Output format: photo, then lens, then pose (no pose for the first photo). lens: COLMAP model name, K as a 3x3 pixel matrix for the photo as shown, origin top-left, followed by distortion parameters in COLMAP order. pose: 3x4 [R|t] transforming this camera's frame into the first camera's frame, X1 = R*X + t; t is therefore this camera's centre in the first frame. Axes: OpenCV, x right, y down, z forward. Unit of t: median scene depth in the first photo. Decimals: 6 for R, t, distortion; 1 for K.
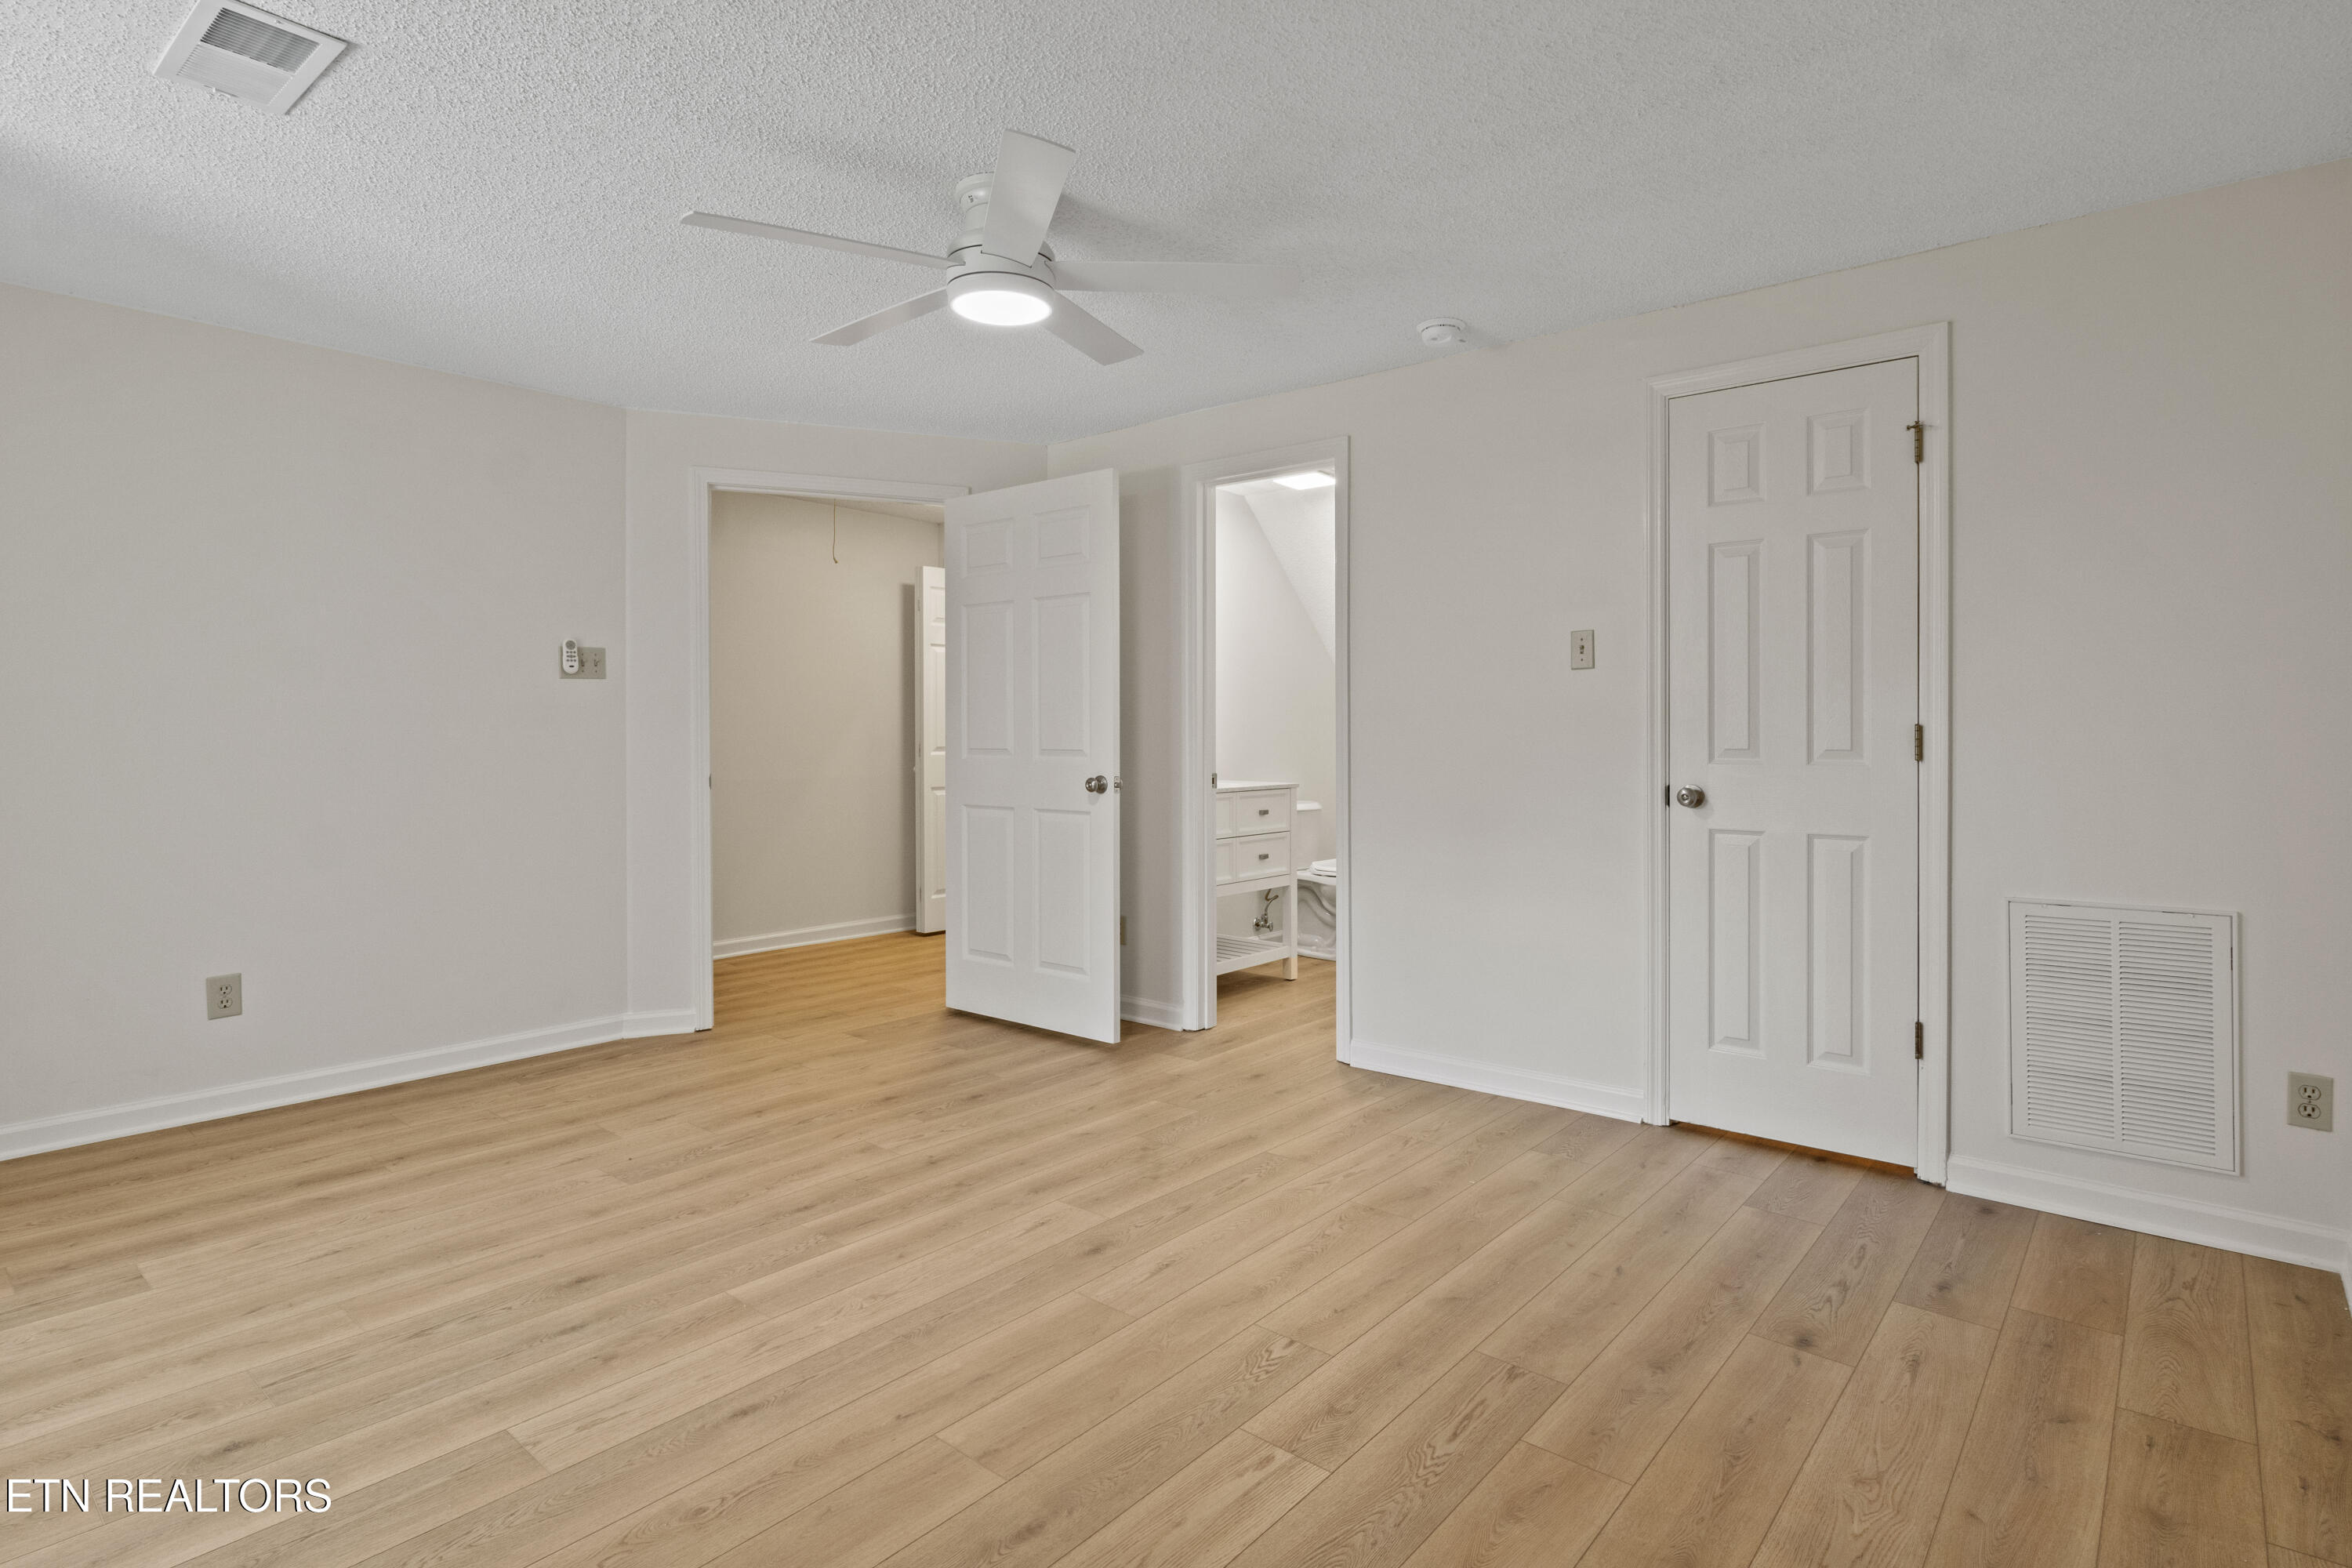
lens RADIAL K [[1190.3, 0, 1177.2], [0, 1190.3, 738.0], [0, 0, 1]] dist [0.000747, 0.000769]
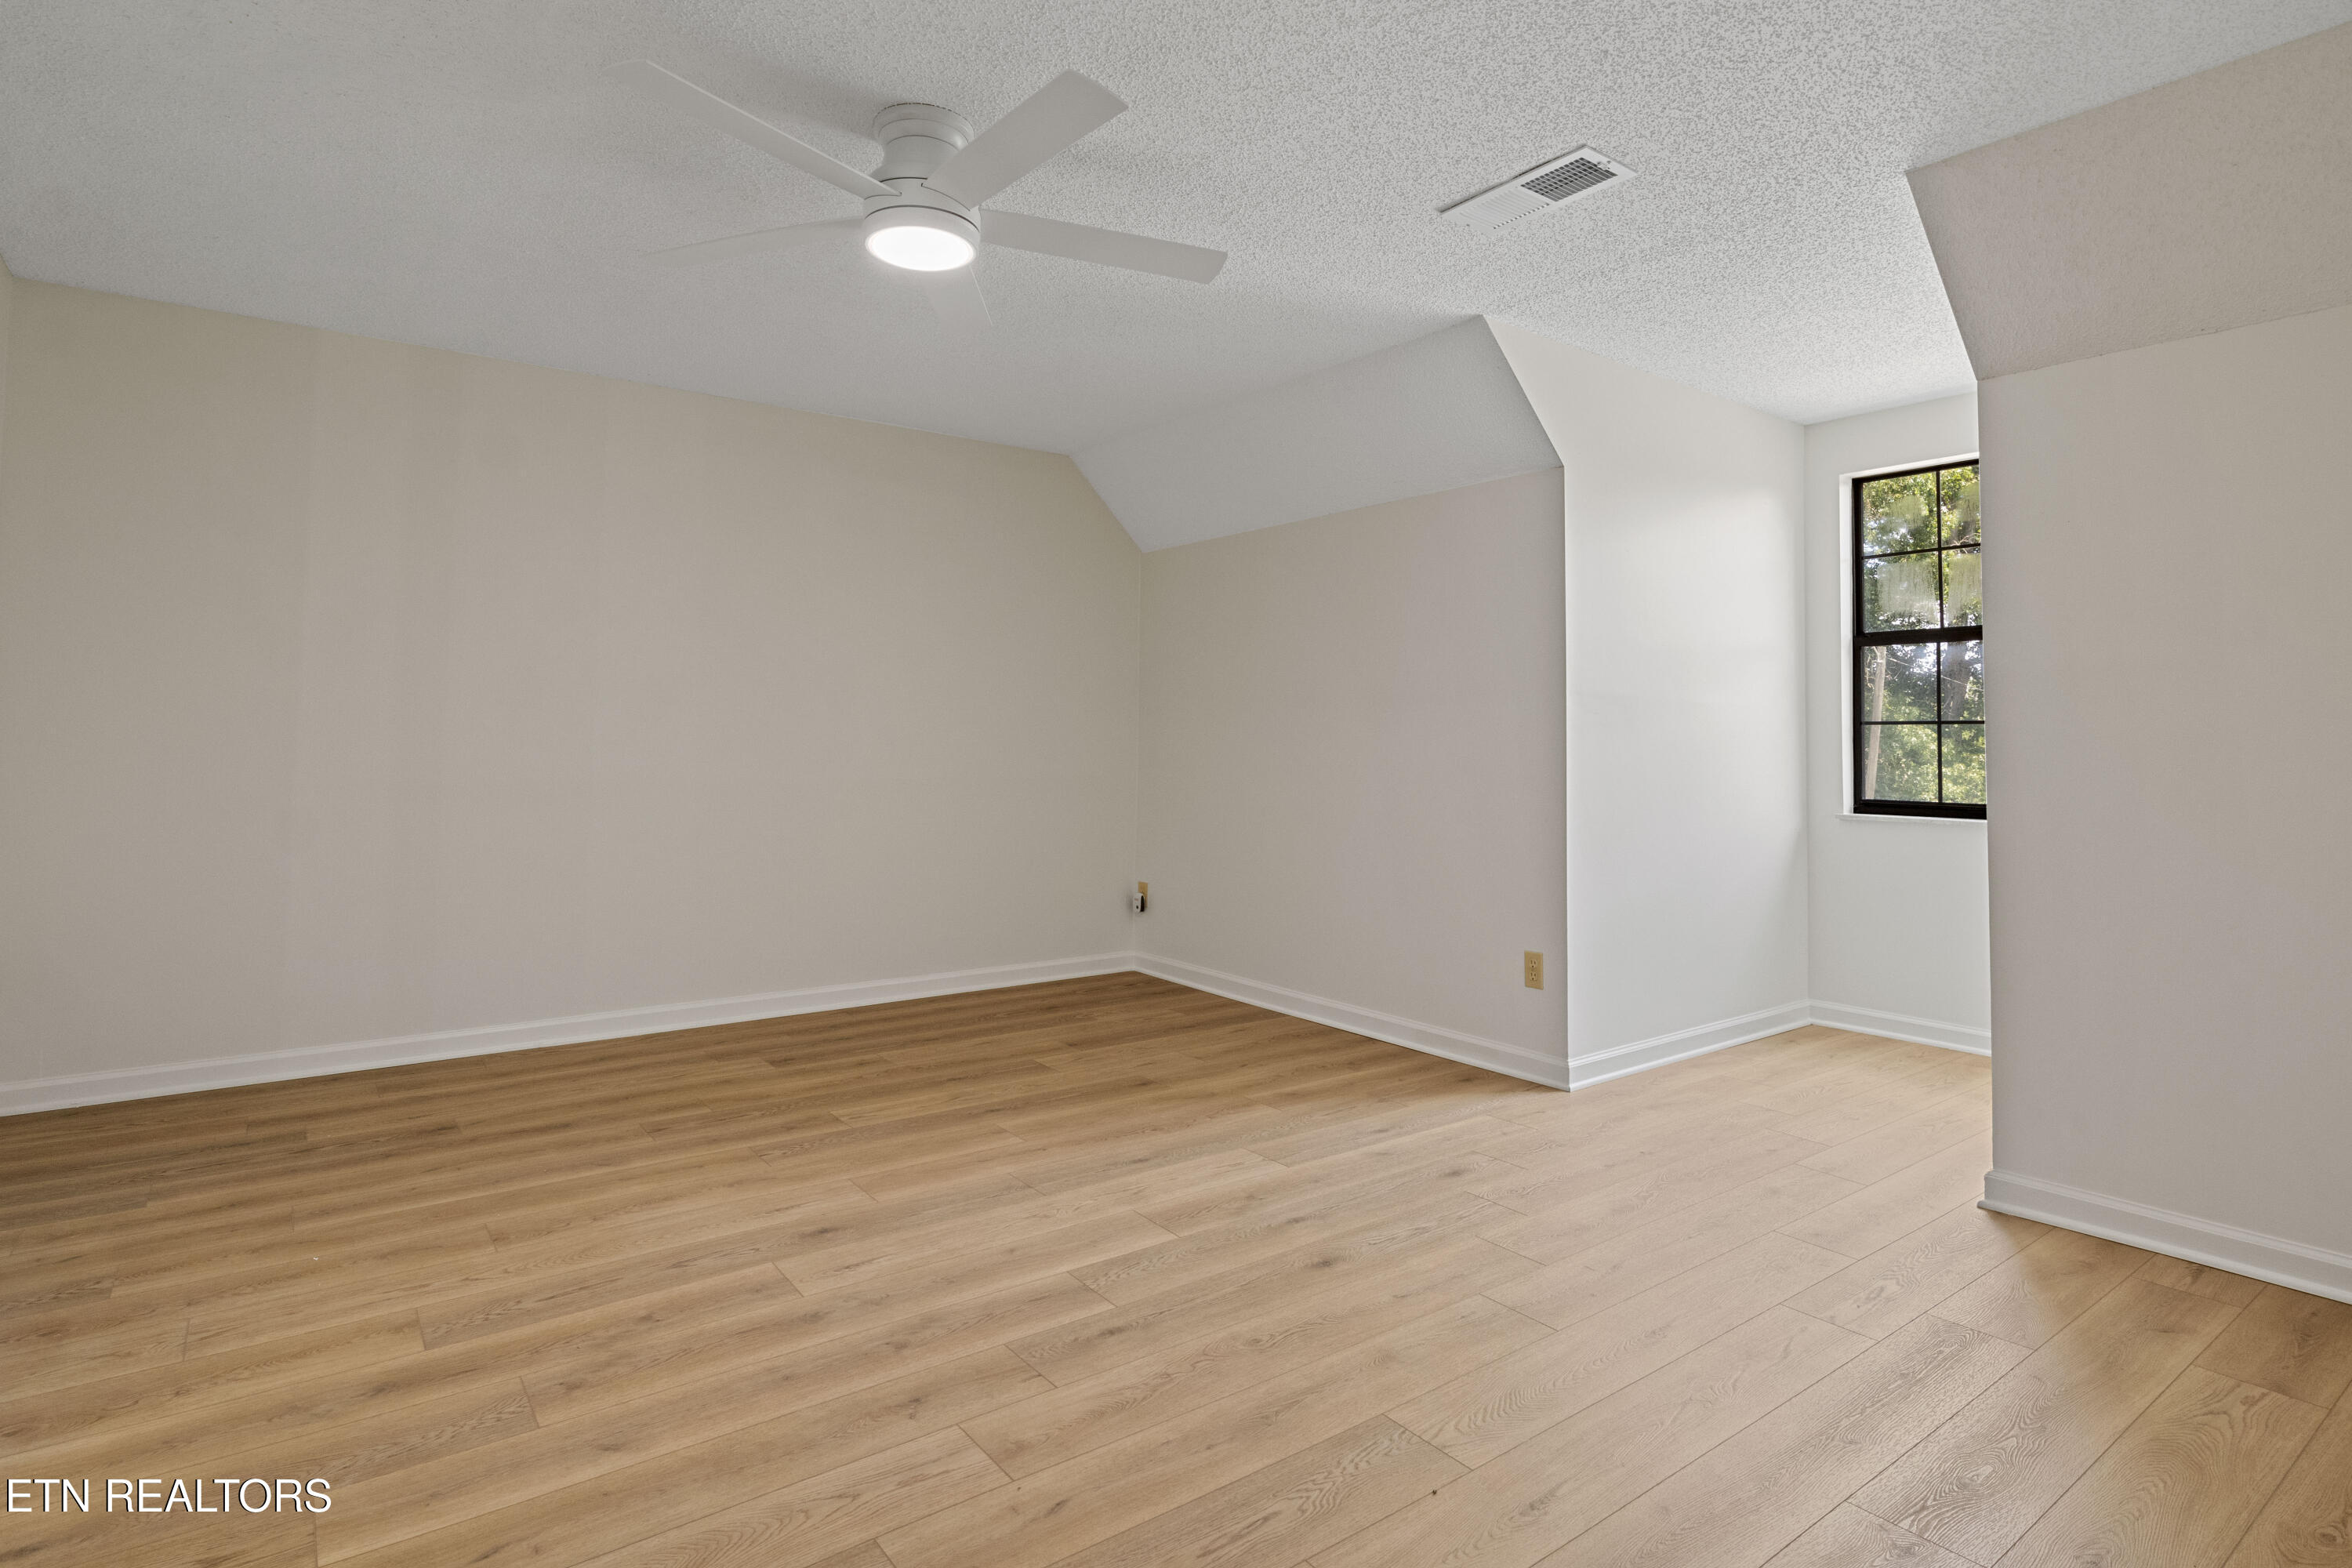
lens RADIAL K [[1190.3, 0, 1177.2], [0, 1190.3, 738.0], [0, 0, 1]] dist [0.000747, 0.000769]
pose [[-0.976102, -0.004700, 0.217261, -0.539488], [-0.004743, 0.999989, 0.000326, 0.019336], [-0.217260, -0.000712, -0.976113, 1.810456]]
